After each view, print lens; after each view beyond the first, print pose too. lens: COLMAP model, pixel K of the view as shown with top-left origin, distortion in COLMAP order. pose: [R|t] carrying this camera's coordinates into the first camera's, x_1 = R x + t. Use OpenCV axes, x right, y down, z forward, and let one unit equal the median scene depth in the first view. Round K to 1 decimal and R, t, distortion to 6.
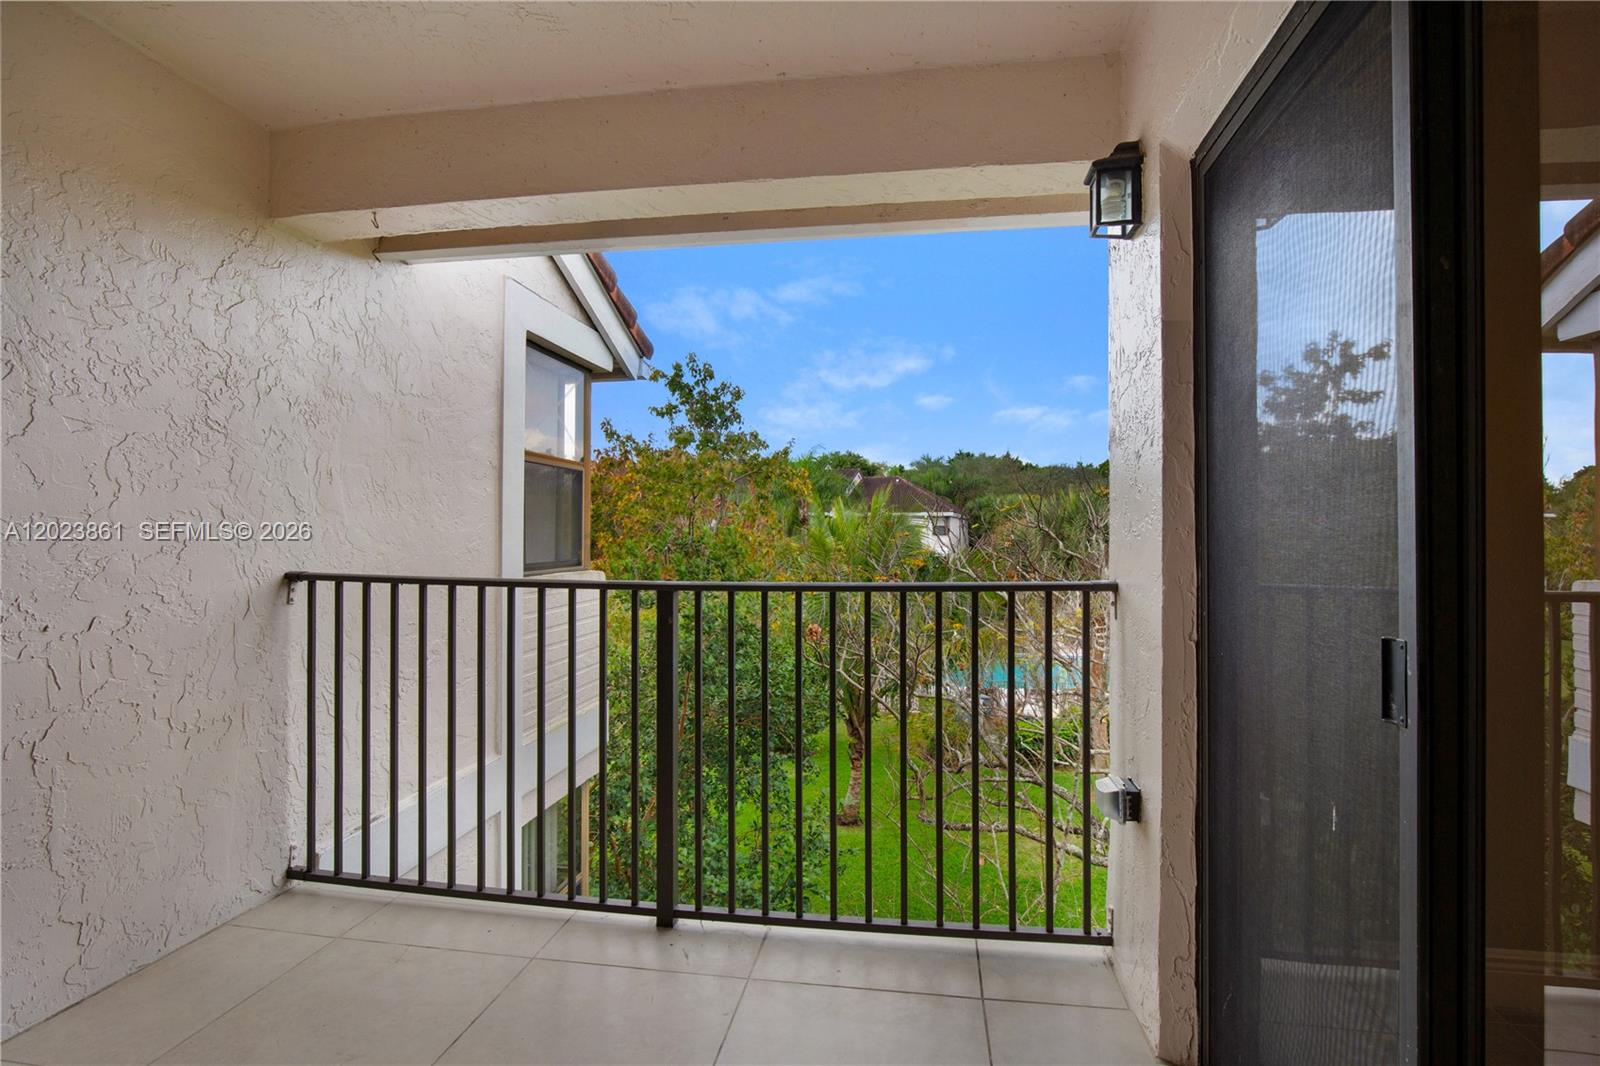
lens RADIAL K [[779.4, 0, 774.9], [0, 779.4, 541.1], [0, 0, 1]] dist [-0.002090, 0.000017]
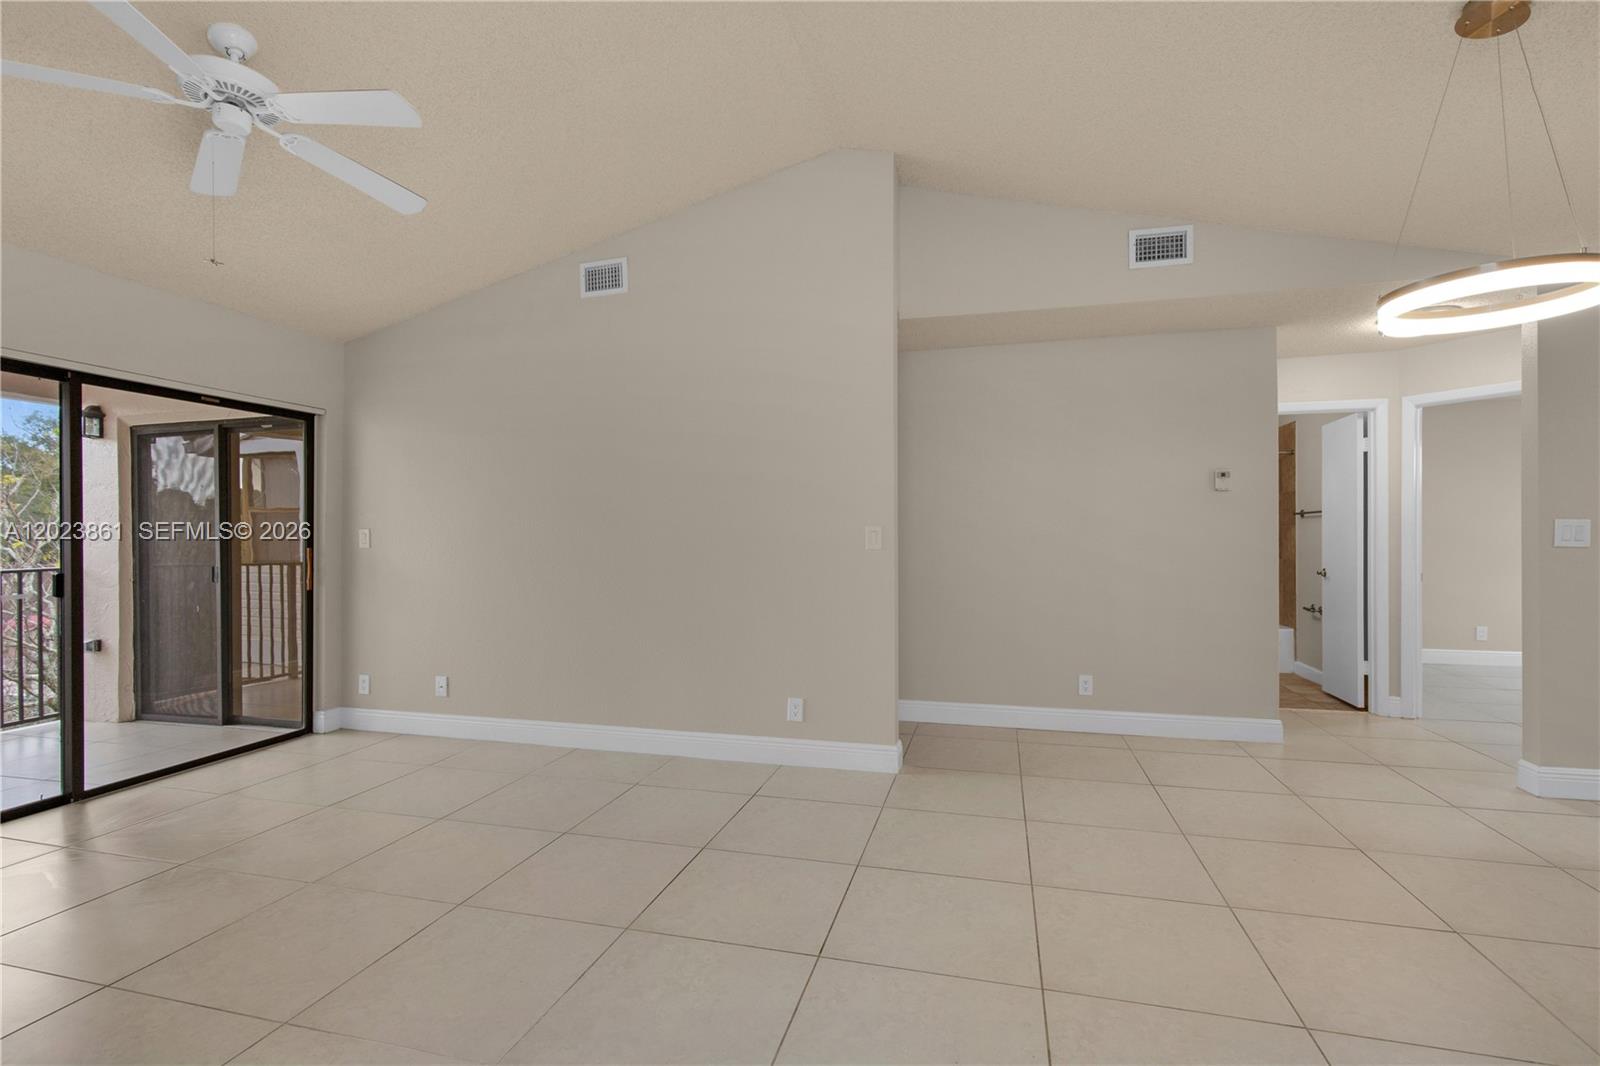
lens RADIAL K [[728.5, 0, 800.0], [0, 728.5, 533.0], [0, 0, 1]] dist [0.002146, 0.000179]
pose [[0.074533, 0.005958, 0.997201, -1.486358], [0.018898, 0.999794, -0.007386, 0.005031], [-0.997039, 0.019396, 0.074405, -1.285010]]
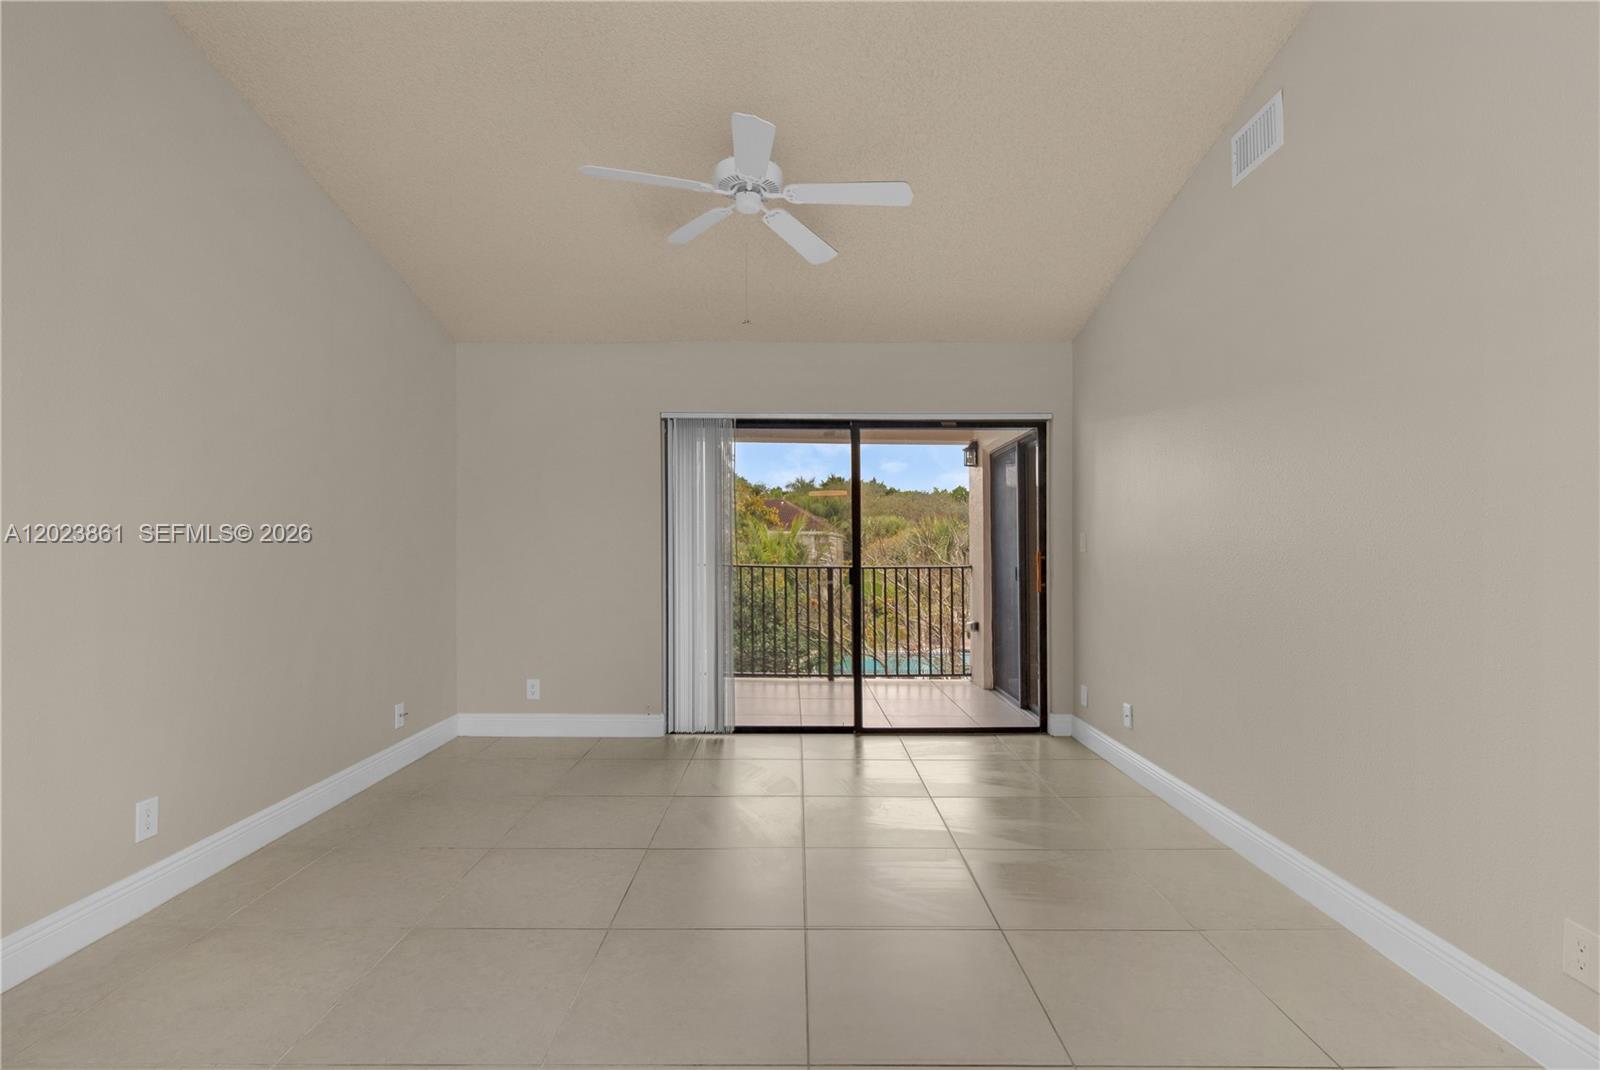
lens RADIAL K [[748.5, 0, 795.8], [0, 748.5, 545.2], [0, 0, 1]] dist [0.015591, -0.000029]
pose [[0.981884, 0.002113, 0.189473, -0.760361], [0.000914, 0.999873, -0.015891, 0.018904], [-0.189482, 0.015777, 0.981757, -1.679629]]
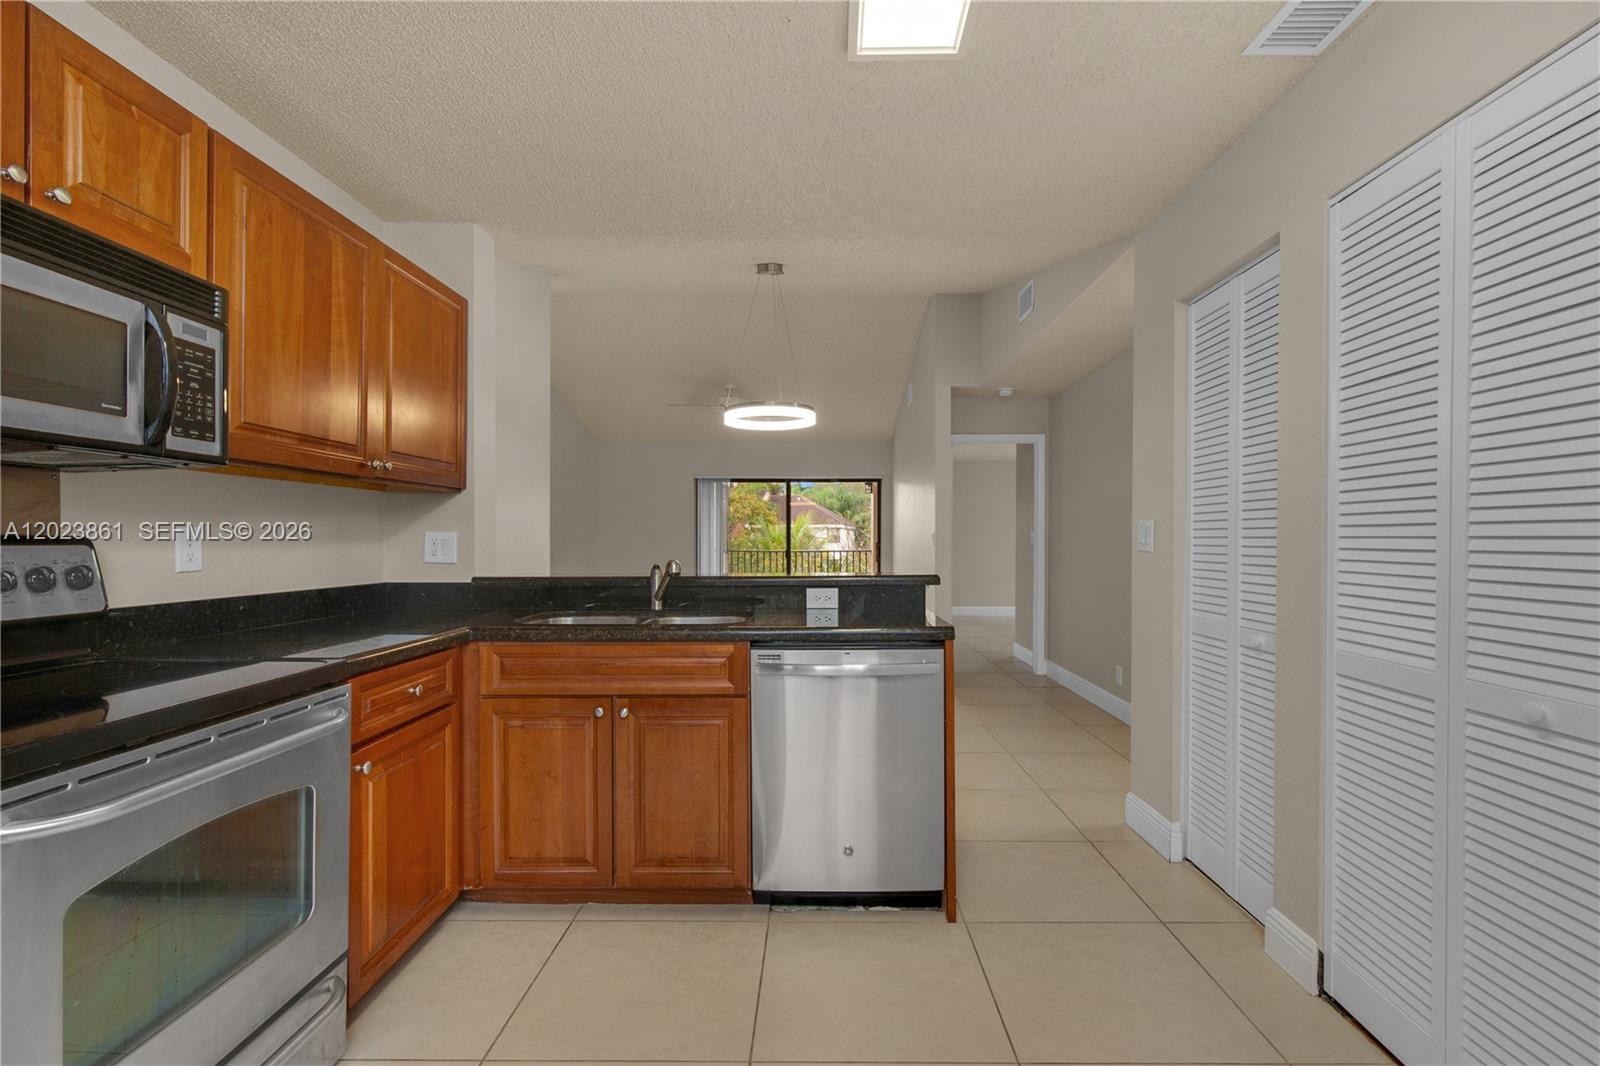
lens RADIAL K [[728.5, 0, 800.0], [0, 728.5, 533.0], [0, 0, 1]] dist [0.002146, 0.000179]
pose [[0.986305, 0.006324, 0.164809, -0.817091], [-0.002888, 0.999774, -0.021084, 0.040384], [-0.164905, 0.020319, 0.986100, -3.586391]]
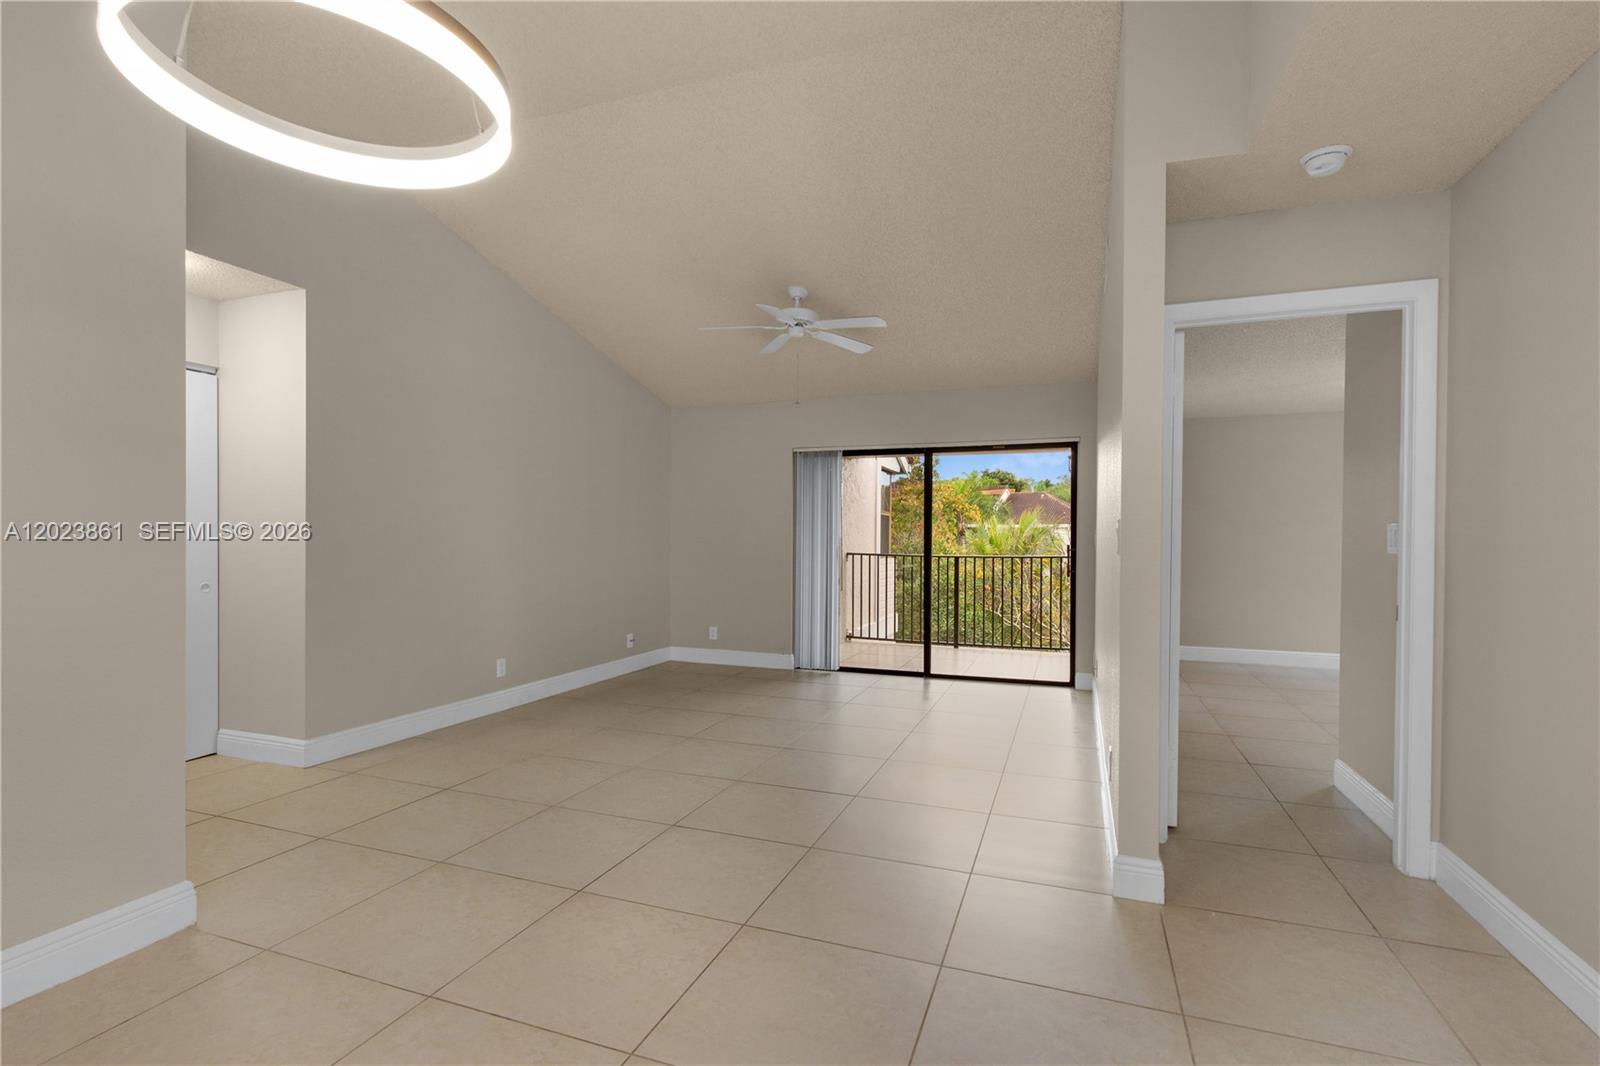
lens RADIAL K [[730.1, 0, 812.8], [0, 730.1, 536.3], [0, 0, 1]] dist [0.002962, 0.000398]
pose [[0.988433, 0.006415, -0.151520, -0.269957], [-0.009049, 0.999820, -0.016698, 0.022624], [0.151386, 0.017876, 0.988313, -2.384177]]
